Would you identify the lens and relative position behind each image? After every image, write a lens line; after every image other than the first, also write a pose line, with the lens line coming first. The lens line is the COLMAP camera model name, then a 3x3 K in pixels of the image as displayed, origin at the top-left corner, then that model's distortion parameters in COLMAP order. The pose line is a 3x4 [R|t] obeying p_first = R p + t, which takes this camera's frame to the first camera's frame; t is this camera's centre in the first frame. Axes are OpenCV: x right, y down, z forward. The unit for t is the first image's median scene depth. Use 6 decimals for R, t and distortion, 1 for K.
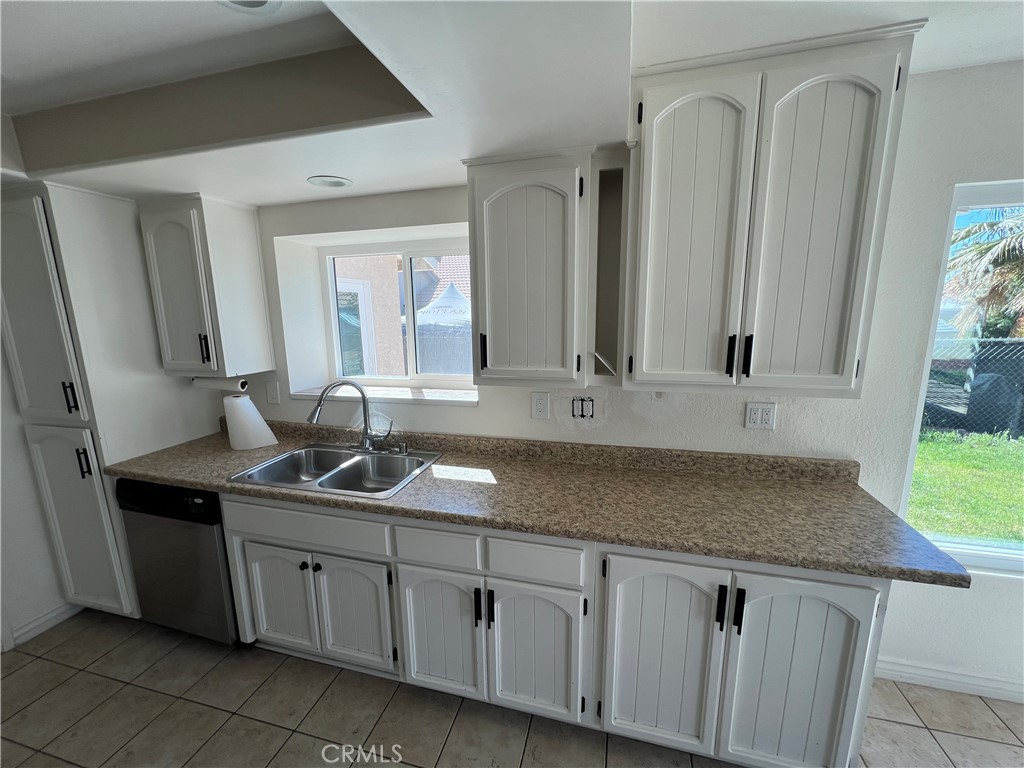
lens RADIAL K [[408.3, 0, 512.9], [0, 408.3, 386.0], [0, 0, 1]] dist [-0.000384, 0.000074]
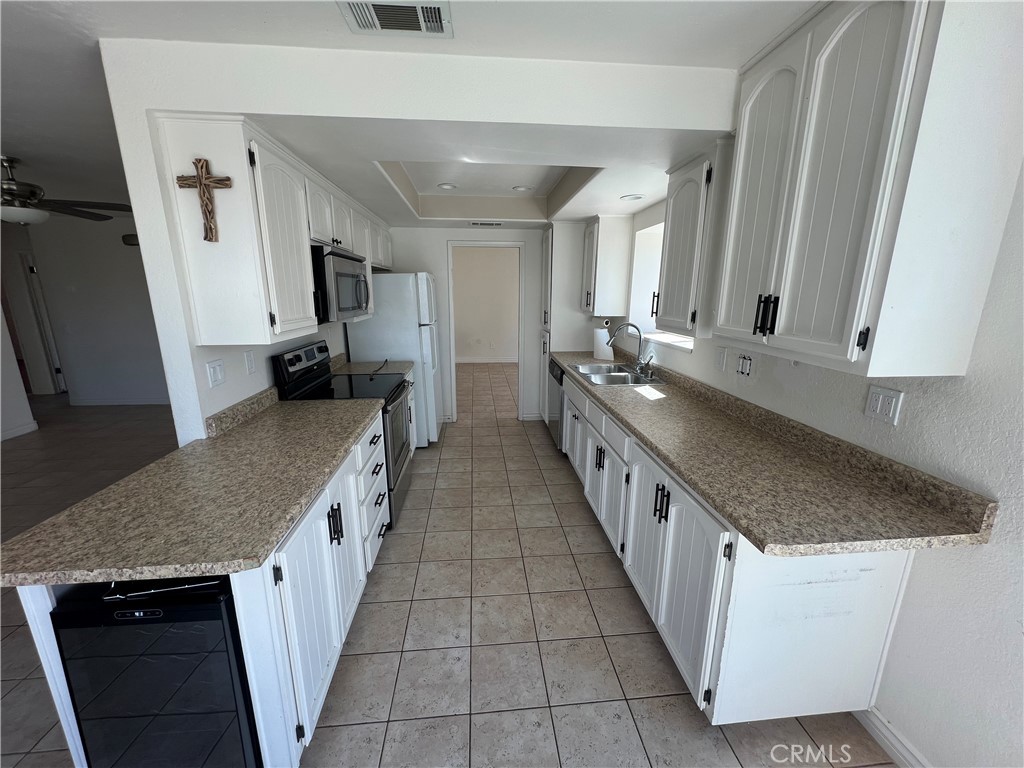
lens RADIAL K [[408.3, 0, 512.9], [0, 408.3, 386.0], [0, 0, 1]] dist [-0.000384, 0.000074]
pose [[0.344015, 0.231201, -0.910055, 1.027802], [-0.178824, 0.967605, 0.178223, 0.024096], [0.921779, 0.101428, 0.374214, 0.023263]]
